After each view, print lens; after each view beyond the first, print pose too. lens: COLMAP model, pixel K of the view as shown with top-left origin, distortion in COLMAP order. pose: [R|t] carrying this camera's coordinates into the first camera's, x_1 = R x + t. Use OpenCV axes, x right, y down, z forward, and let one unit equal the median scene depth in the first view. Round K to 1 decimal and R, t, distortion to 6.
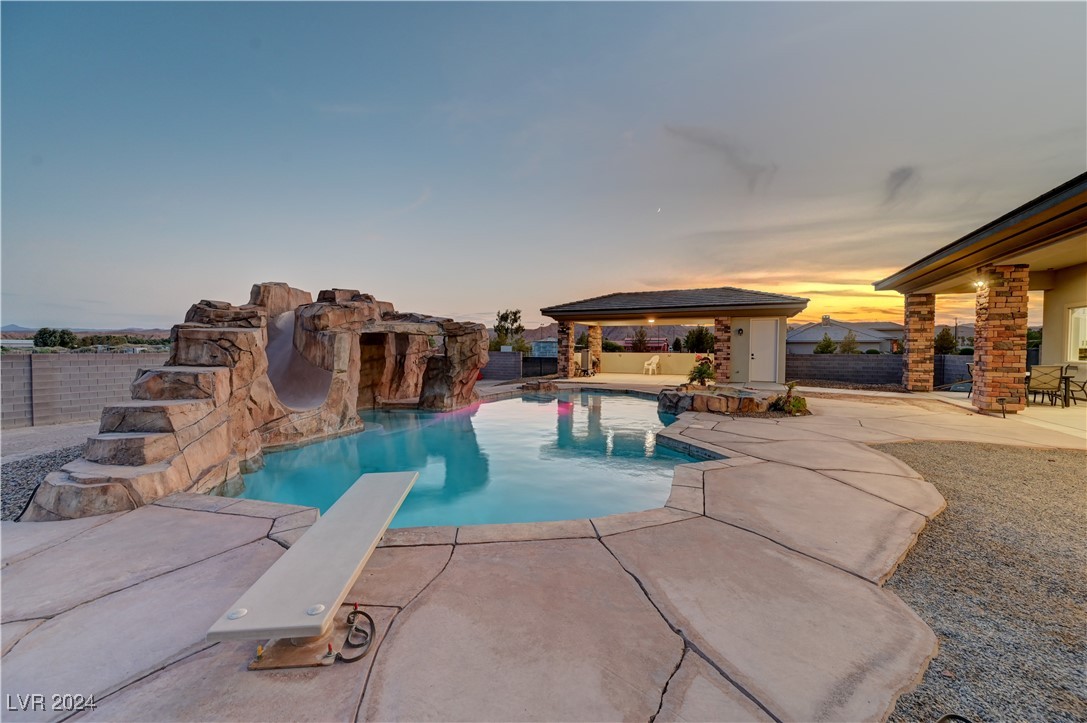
lens RADIAL K [[428.5, 0, 550.2], [0, 428.5, 361.2], [0, 0, 1]] dist [-0.000942, -0.000076]
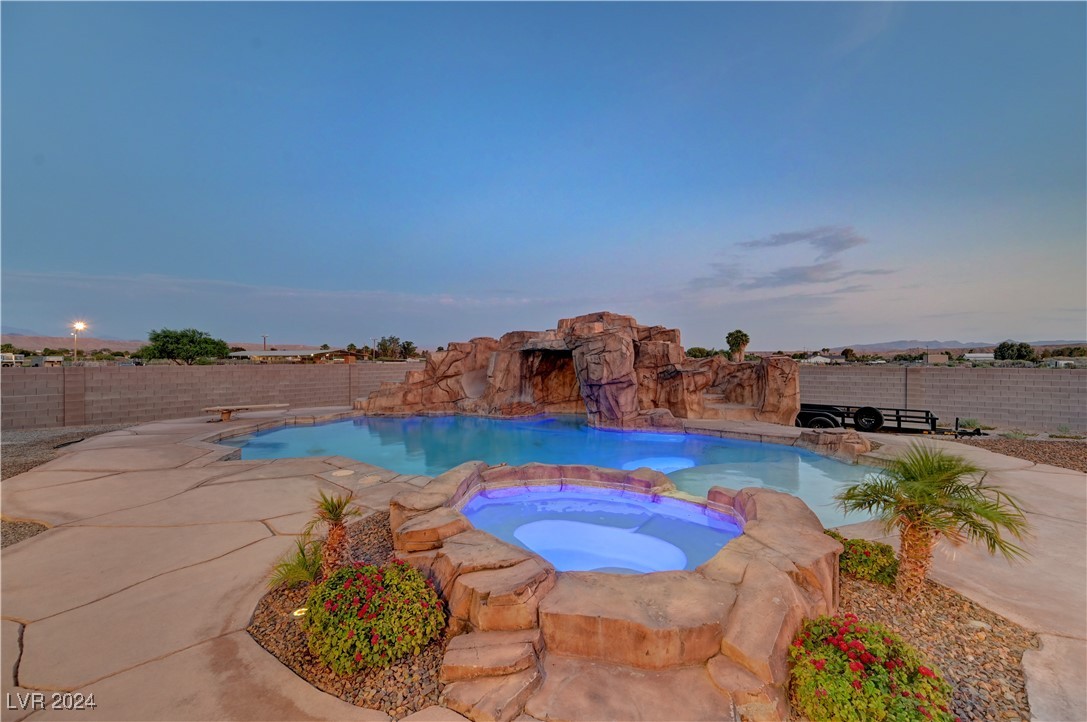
lens RADIAL K [[428.5, 0, 550.2], [0, 428.5, 360.7], [0, 0, 1]] dist [-0.000942, -0.000076]
pose [[-0.155475, 0.001703, -0.987838, 0.723292], [-0.033052, 0.999430, 0.006925, -0.037067], [0.987287, 0.033726, -0.155330, 1.056230]]
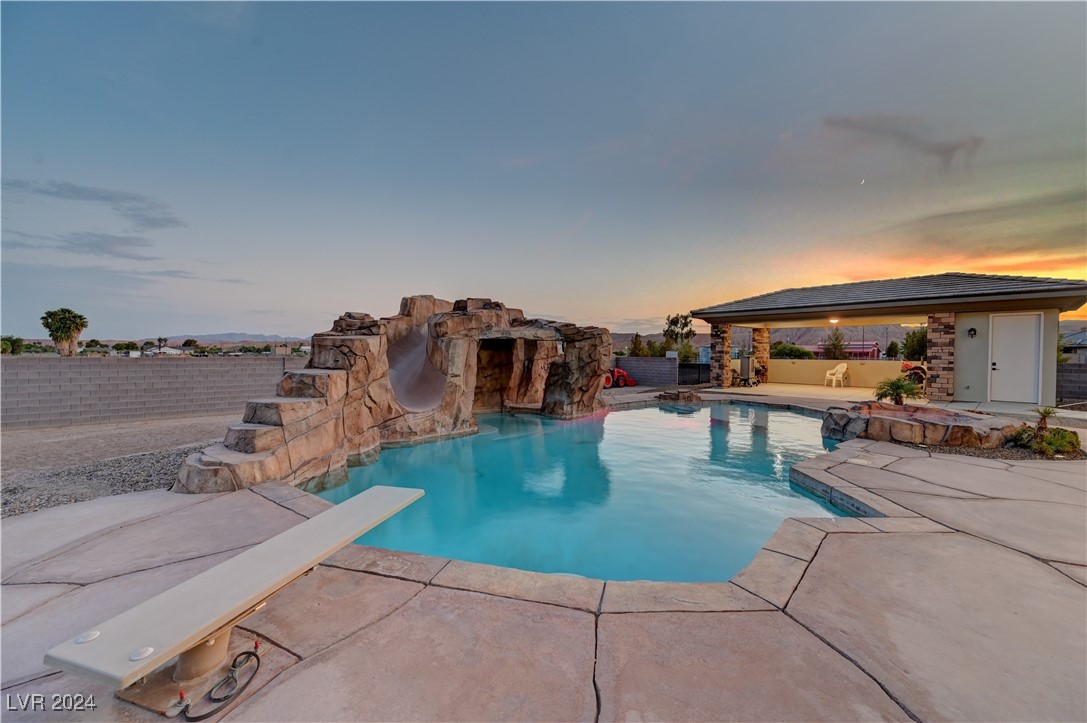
lens RADIAL K [[428.5, 0, 550.2], [0, 428.5, 361.2], [0, 0, 1]] dist [-0.000942, -0.000076]
pose [[0.924281, 0.009846, -0.381585, 0.094350], [-0.014532, 0.999850, -0.009399, -0.003890], [0.381435, 0.014233, 0.924286, 0.085128]]
